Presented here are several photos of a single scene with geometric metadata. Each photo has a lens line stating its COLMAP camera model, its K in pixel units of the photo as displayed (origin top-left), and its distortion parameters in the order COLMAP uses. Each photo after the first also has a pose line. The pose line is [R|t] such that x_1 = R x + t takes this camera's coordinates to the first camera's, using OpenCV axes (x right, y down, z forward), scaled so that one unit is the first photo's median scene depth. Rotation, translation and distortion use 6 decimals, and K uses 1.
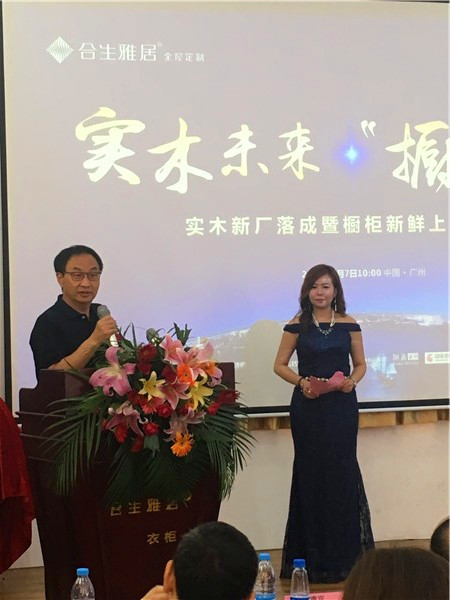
lens RADIAL K [[1272.7, 0, 224.0], [0, 1272.7, 282.4], [0, 0, 1]] dist [0.067787, 0.000000]
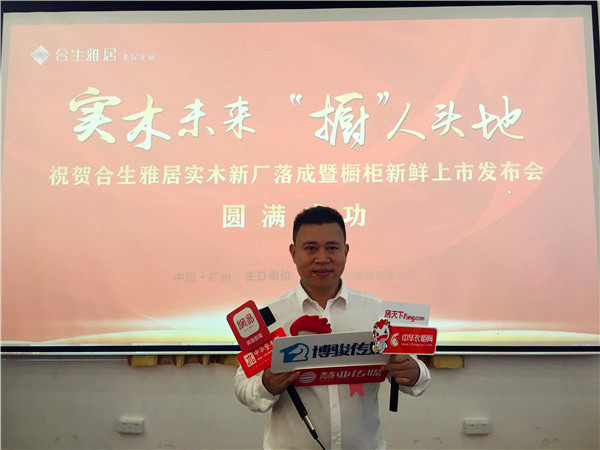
lens RADIAL K [[509.0, 0, 298.0], [0, 509.0, 219.3], [0, 0, 1]] dist [0.082399, -0.096438]
pose [[0.963190, 0.005028, -0.268775, 0.265556], [-0.016747, 0.999005, -0.041329, 0.022911], [0.268300, 0.044309, 0.962316, 0.527887]]
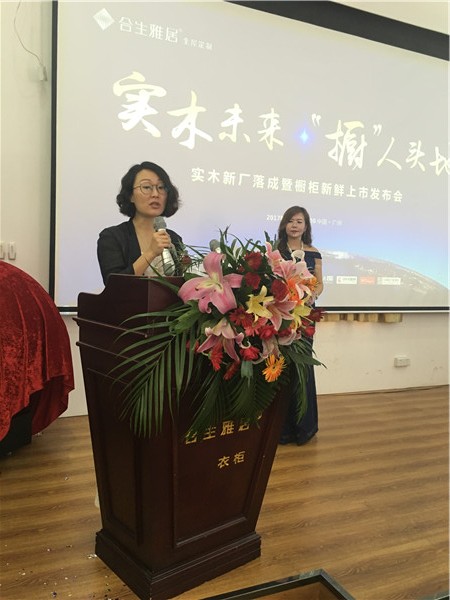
lens RADIAL K [[509.0, 0, 227.7], [0, 509.0, 295.2], [0, 0, 1]] dist [0.082399, -0.096438]
pose [[0.980268, 0.054671, 0.189963, -0.089161], [-0.073989, 0.992615, 0.096133, 0.029790], [-0.183305, -0.108292, 0.977073, 0.441937]]
